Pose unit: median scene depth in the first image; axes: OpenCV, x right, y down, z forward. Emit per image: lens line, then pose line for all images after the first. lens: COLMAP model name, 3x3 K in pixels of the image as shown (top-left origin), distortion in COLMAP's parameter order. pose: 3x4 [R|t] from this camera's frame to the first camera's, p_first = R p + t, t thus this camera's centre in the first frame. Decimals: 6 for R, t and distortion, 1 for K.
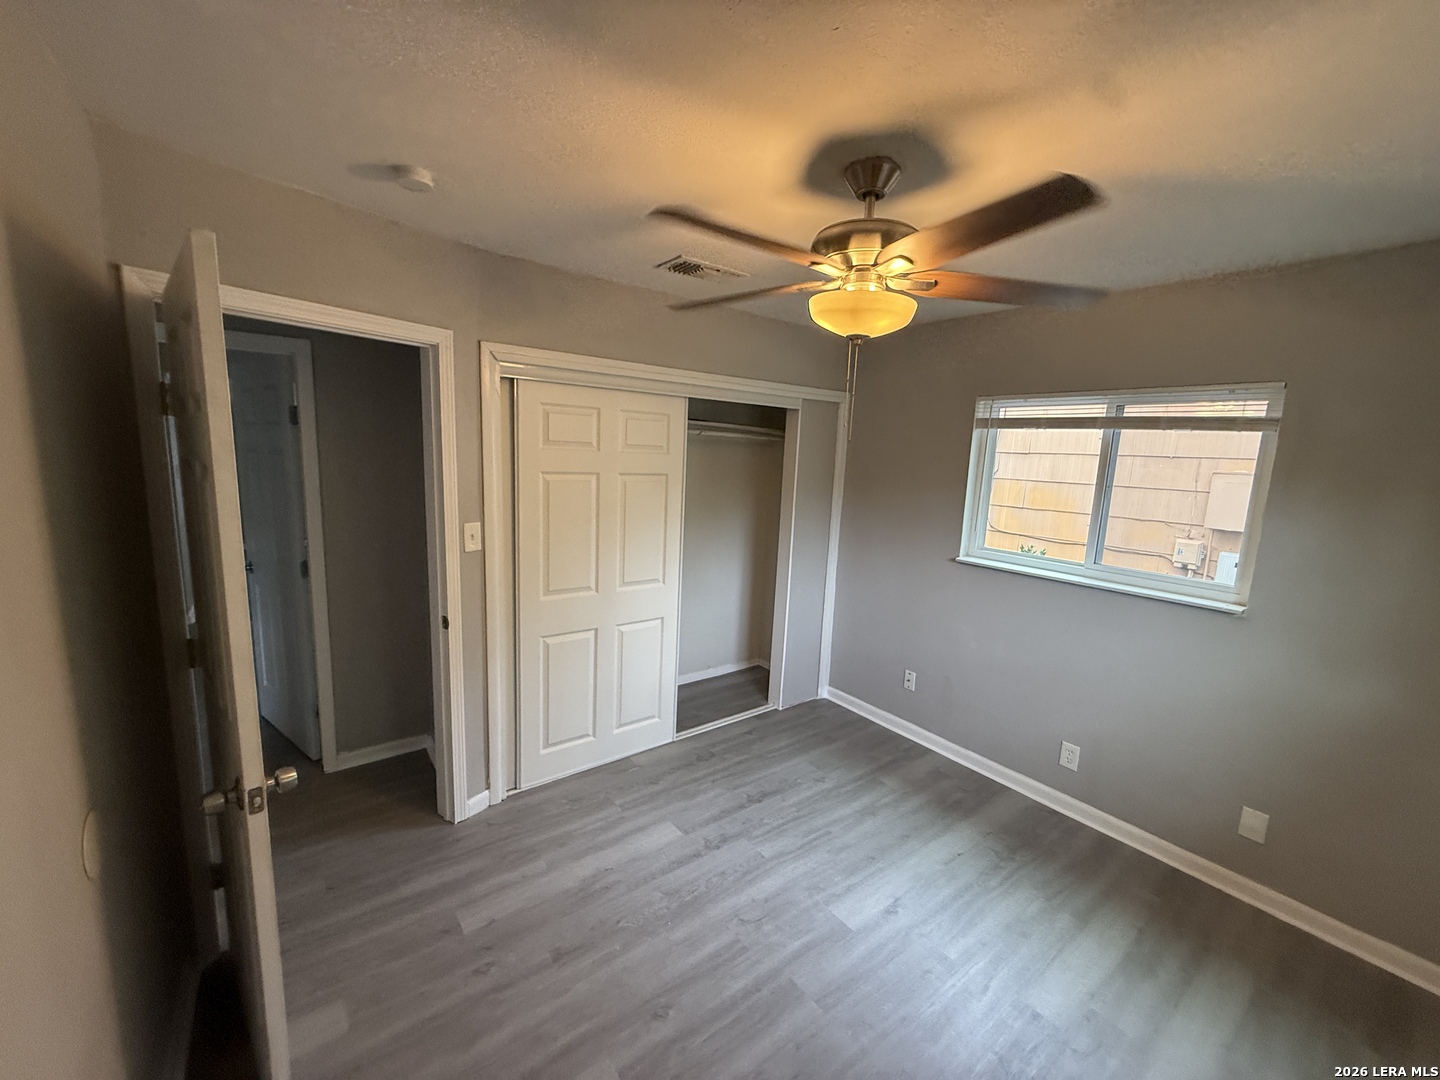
lens RADIAL K [[572.3, 0, 716.1], [0, 572.3, 543.4], [0, 0, 1]] dist [0.000905, 0.000274]
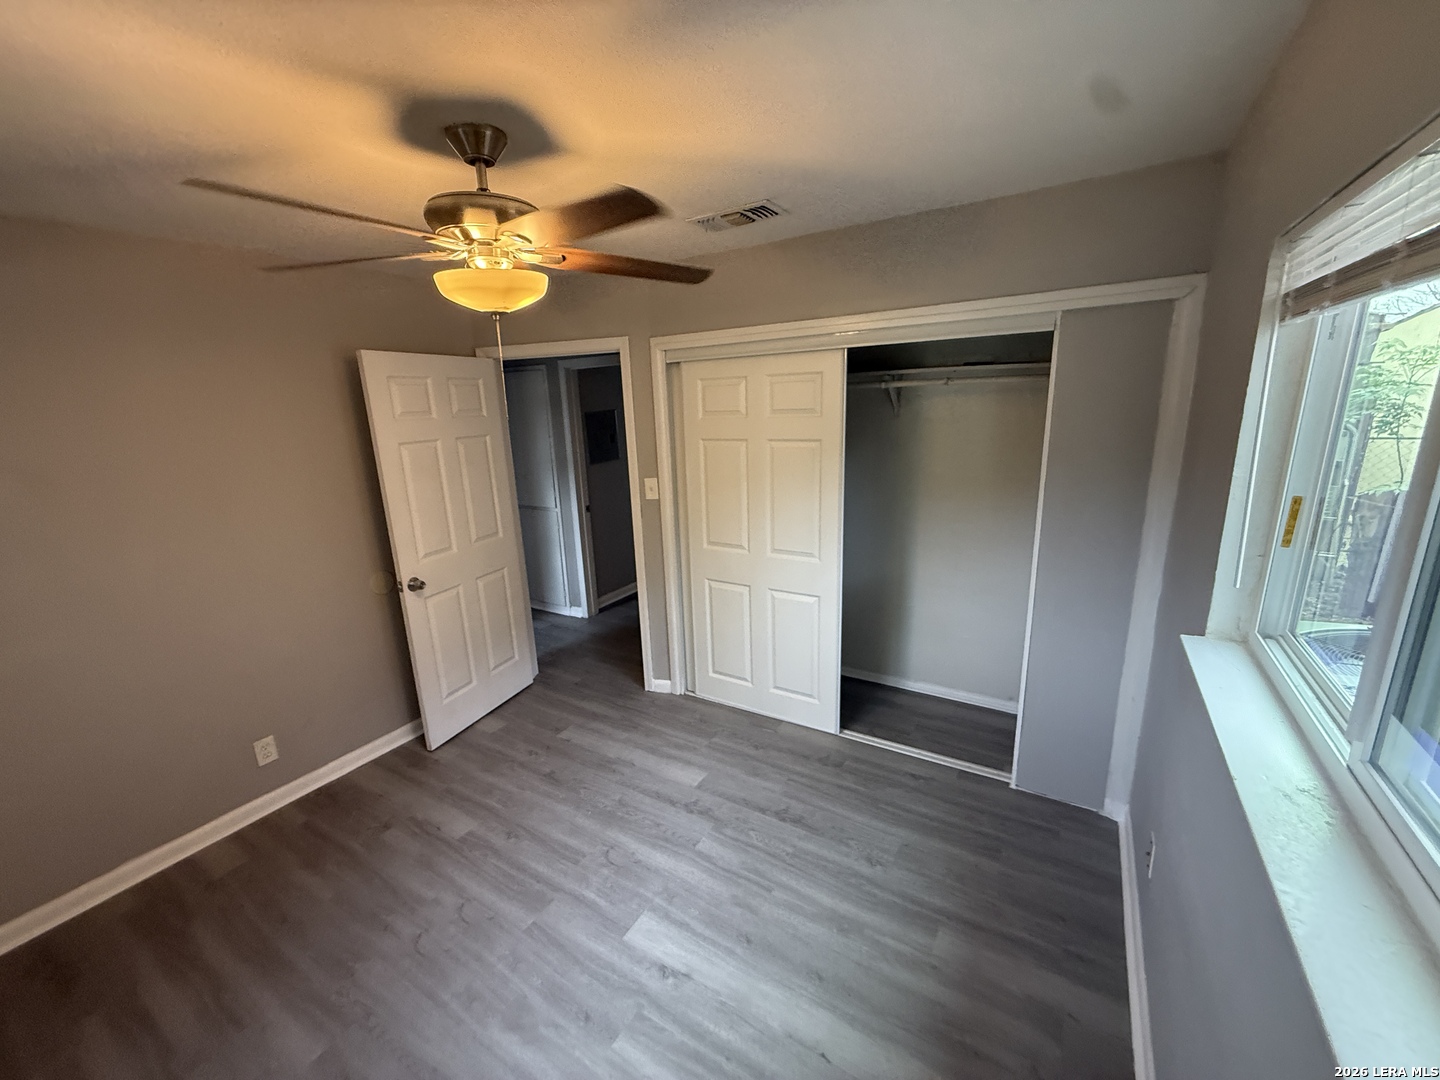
lens RADIAL K [[578.6, 0, 720.0], [0, 578.6, 540.0], [0, 0, 1]] dist [-0.000123, 0.000099]
pose [[0.359494, 0.163032, -0.918795, 0.907212], [-0.094718, 0.985909, 0.137881, -0.096159], [0.928328, 0.037459, 0.369871, 0.660360]]
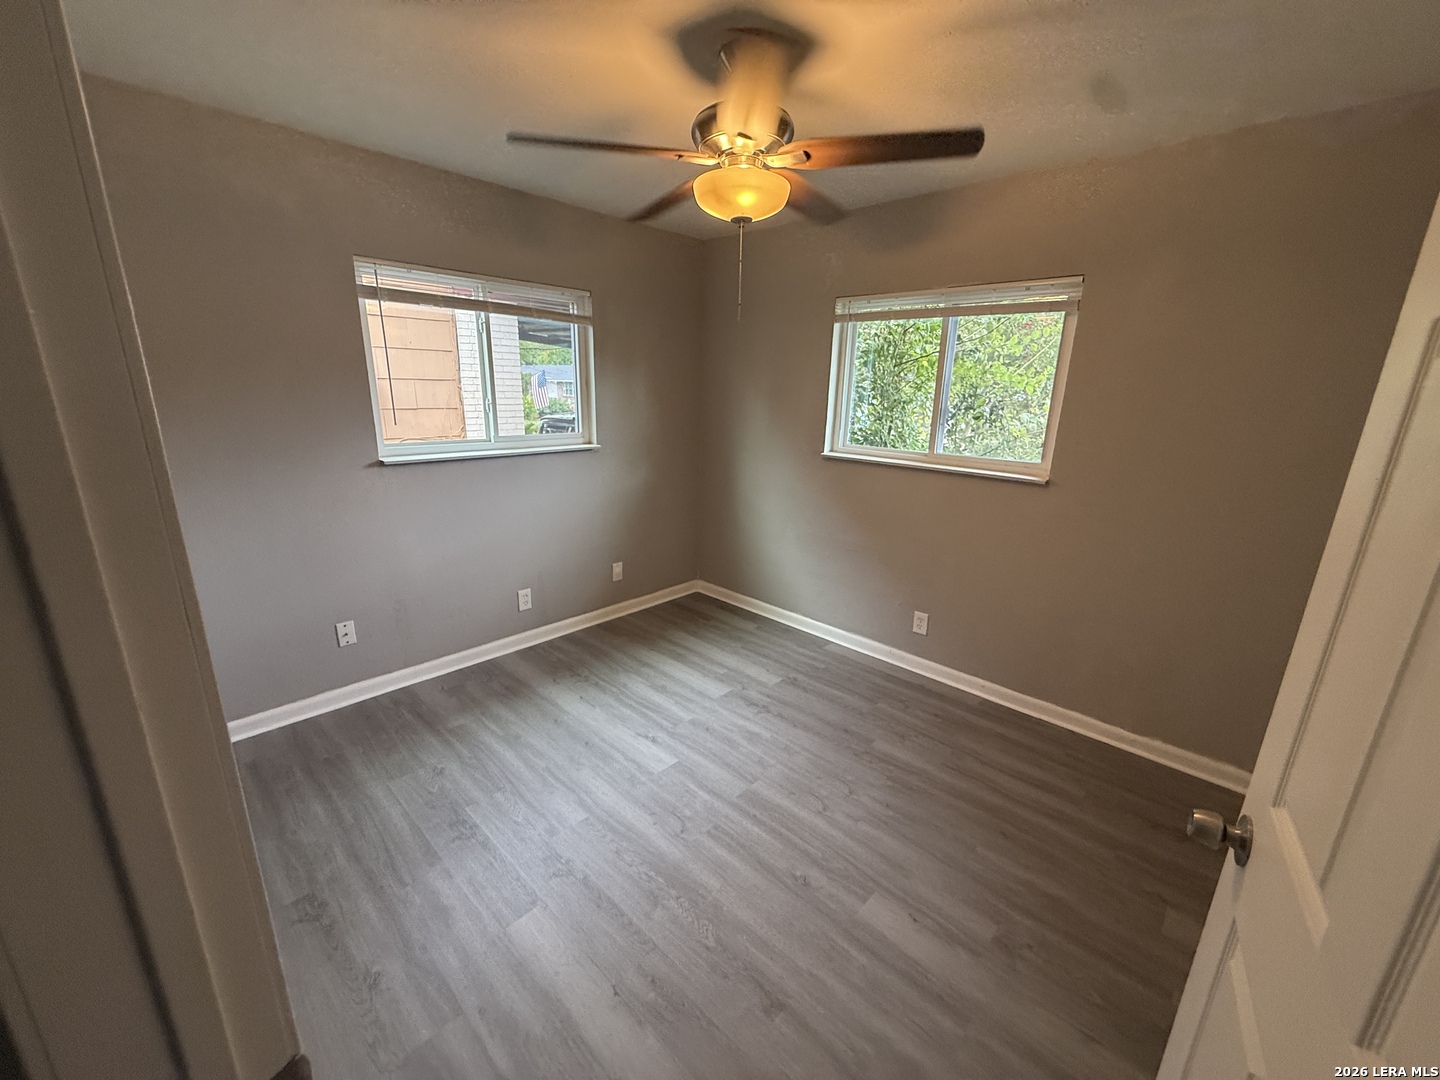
lens RADIAL K [[572.3, 0, 716.1], [0, 572.3, 543.4], [0, 0, 1]] dist [0.000905, 0.000274]
pose [[-0.153266, -0.306428, 0.939474, -0.626399], [0.129988, 0.936194, 0.326564, -0.093235], [-0.979598, 0.172172, -0.103655, 0.828768]]
